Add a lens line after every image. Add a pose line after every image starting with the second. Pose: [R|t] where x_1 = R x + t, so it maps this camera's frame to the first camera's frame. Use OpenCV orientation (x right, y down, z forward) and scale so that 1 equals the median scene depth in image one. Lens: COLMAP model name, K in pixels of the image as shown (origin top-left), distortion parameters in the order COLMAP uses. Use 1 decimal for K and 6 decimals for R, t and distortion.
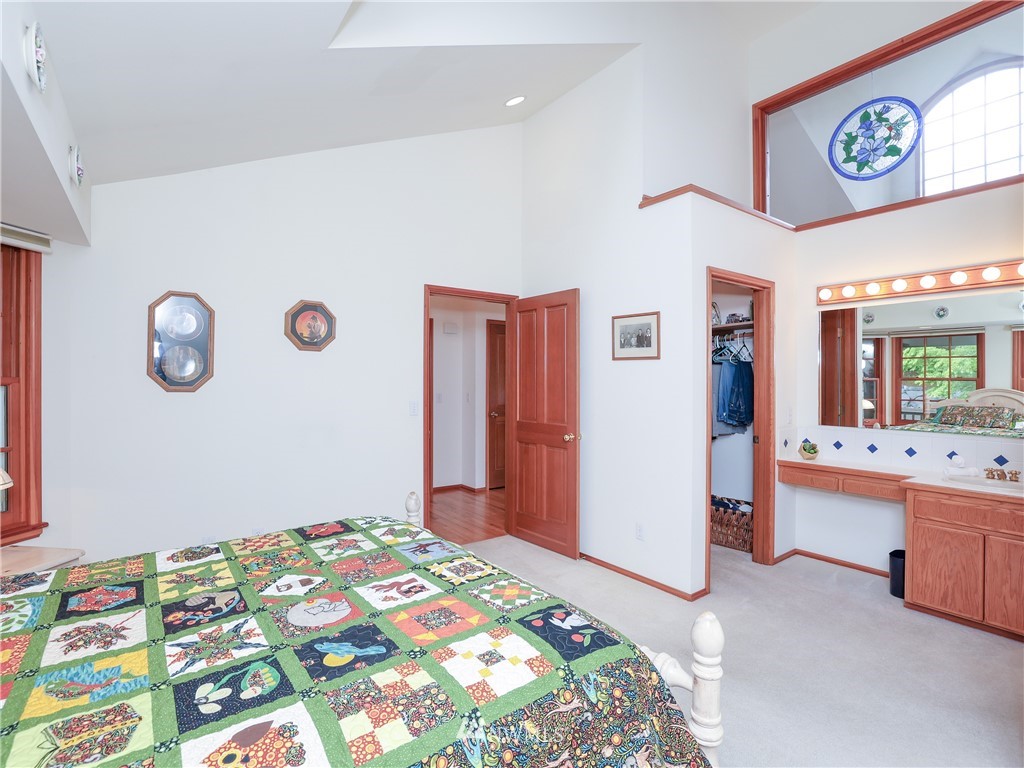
lens RADIAL K [[520.6, 0, 512.3], [0, 520.6, 381.6], [0, 0, 1]] dist [-0.029777, 0.005077]
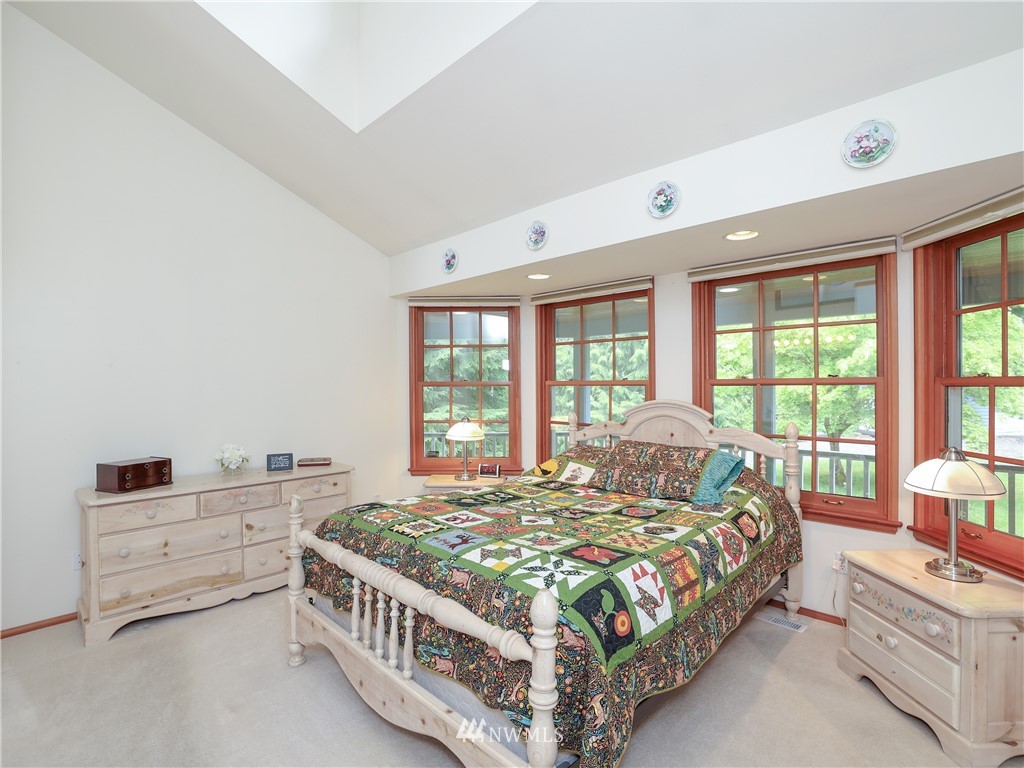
lens RADIAL K [[520.6, 0, 511.3], [0, 520.6, 383.9], [0, 0, 1]] dist [-0.029777, 0.005077]
pose [[-0.988037, 0.001979, -0.154203, -0.082671], [0.001746, 0.999997, 0.001646, 0.002575], [0.154205, 0.001357, -0.988038, 1.628354]]
